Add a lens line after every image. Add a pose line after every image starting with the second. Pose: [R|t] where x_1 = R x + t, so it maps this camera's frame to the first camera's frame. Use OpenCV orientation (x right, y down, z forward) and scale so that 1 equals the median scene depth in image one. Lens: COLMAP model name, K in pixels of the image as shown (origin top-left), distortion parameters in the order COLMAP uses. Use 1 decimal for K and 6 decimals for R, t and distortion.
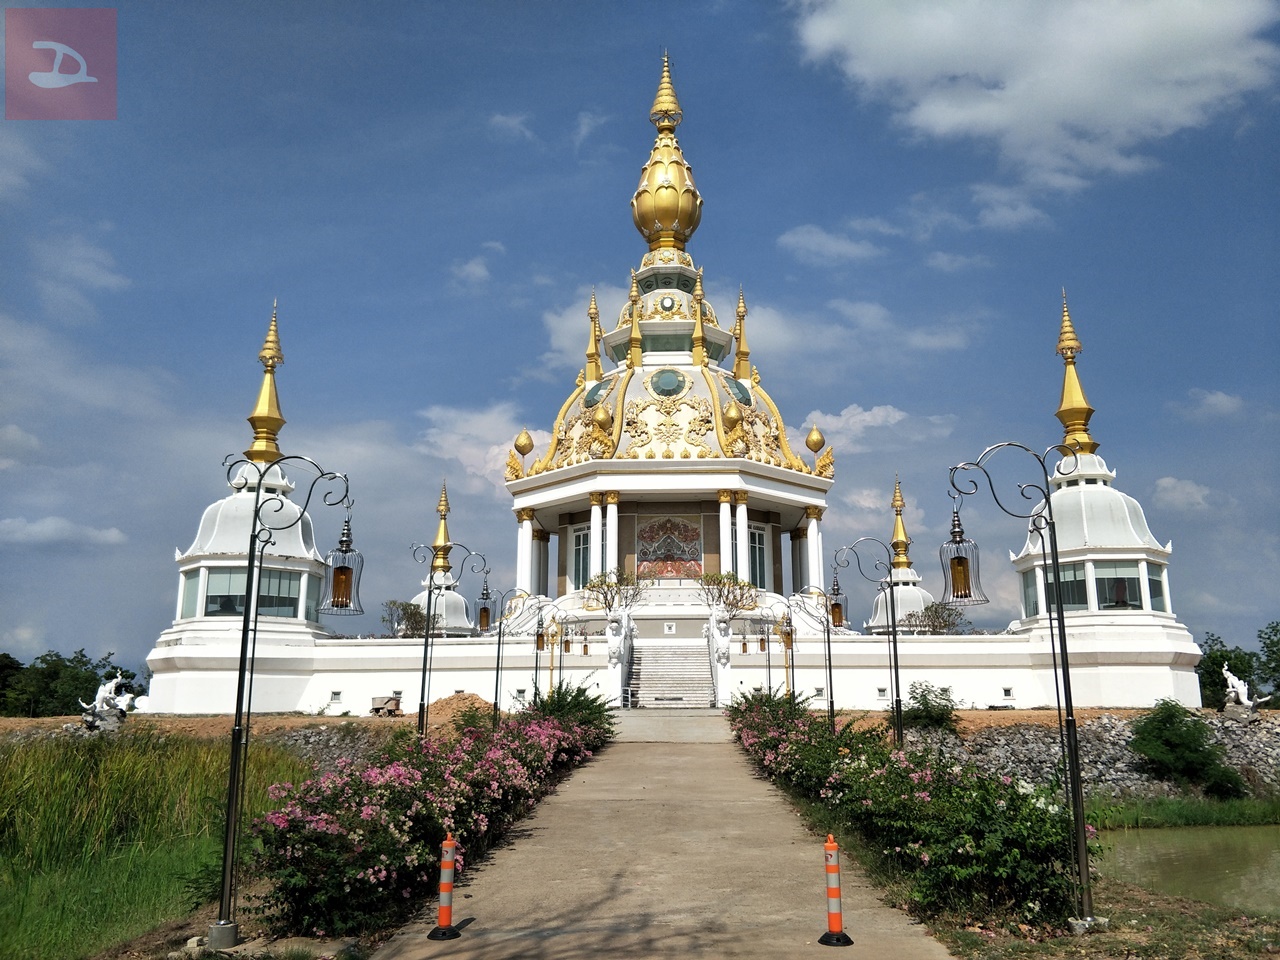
lens RADIAL K [[1037.8, 0, 640.0], [0, 1037.8, 480.0], [0, 0, 1]] dist [0.067560, 0.000387]
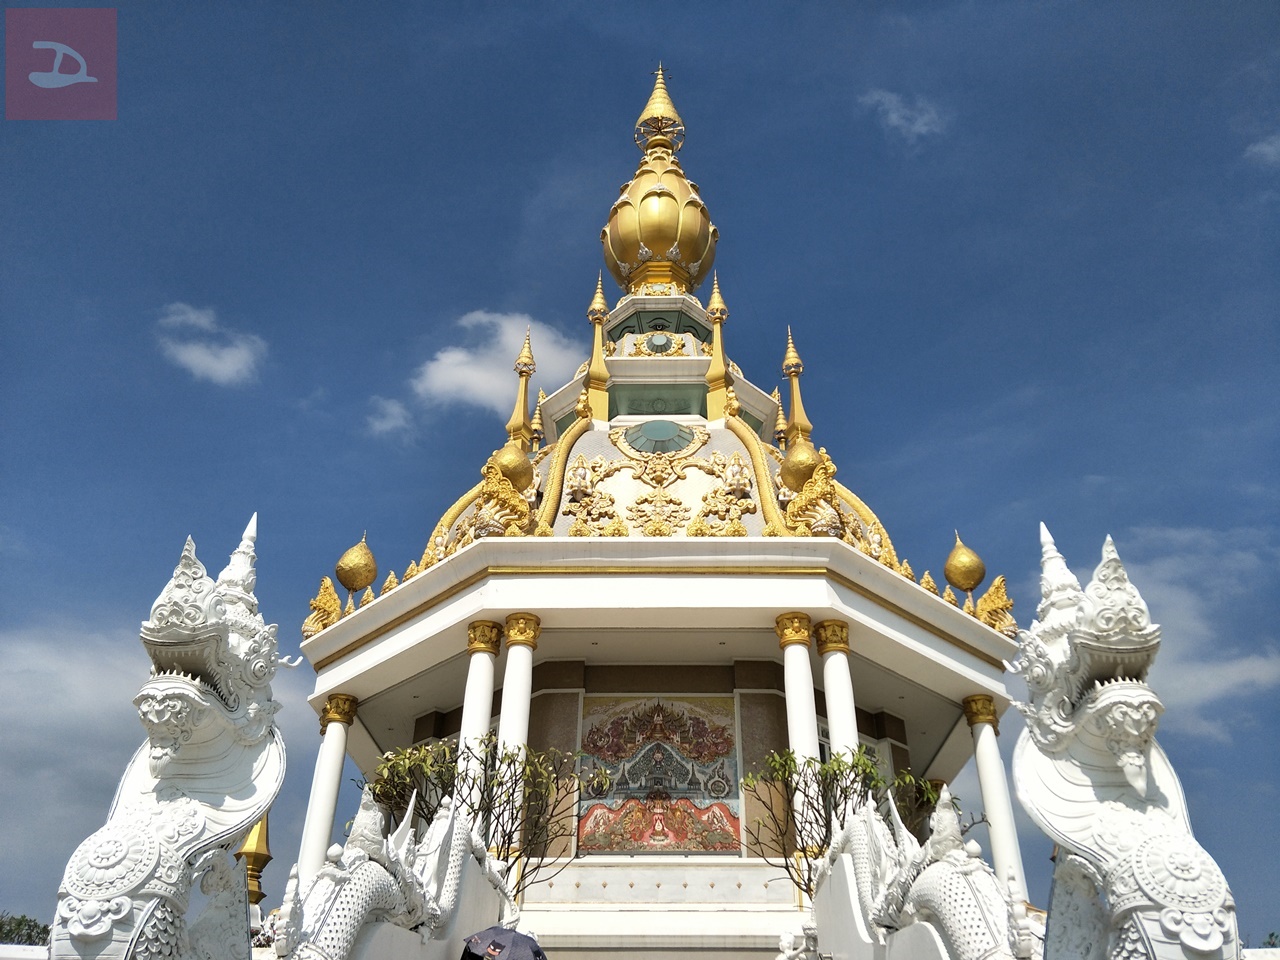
lens RADIAL K [[1071.2, 0, 644.2], [0, 1071.2, 443.7], [0, 0, 1]] dist [0.031690, -0.014082]
pose [[0.999840, 0.016744, 0.006241, 0.017502], [-0.013174, 0.926684, -0.375611, 0.103698], [-0.012073, 0.375469, 0.926756, 0.556609]]
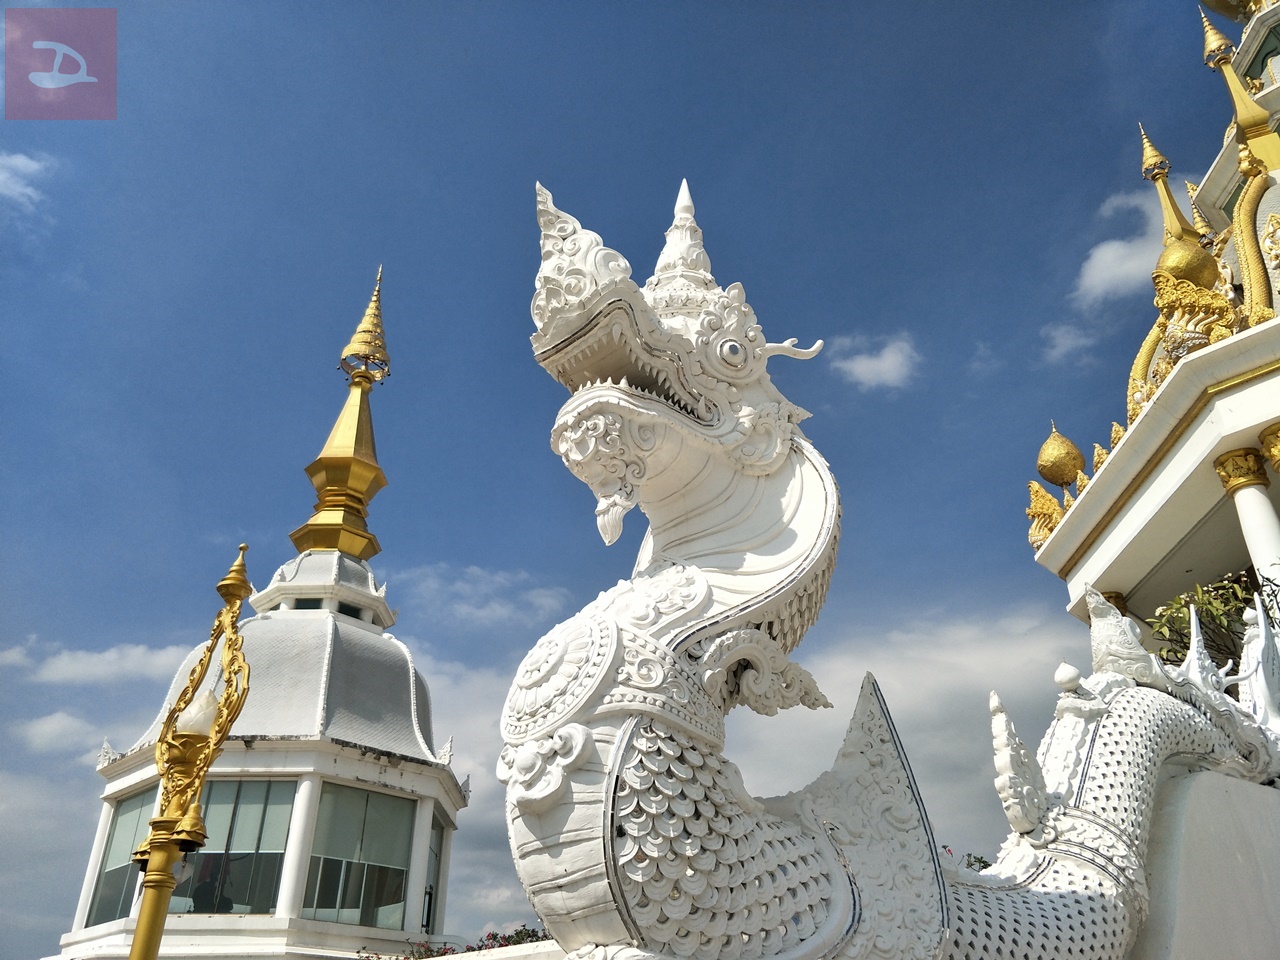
lens RADIAL K [[1090.5, 0, 644.5], [0, 1090.5, 421.9], [0, 0, 1]] dist [0.122400, -0.146960]
pose [[0.760369, -0.354114, -0.544465, 0.012428], [0.150099, 0.911408, -0.383151, 0.109003], [0.631909, 0.209613, 0.746159, 0.593948]]
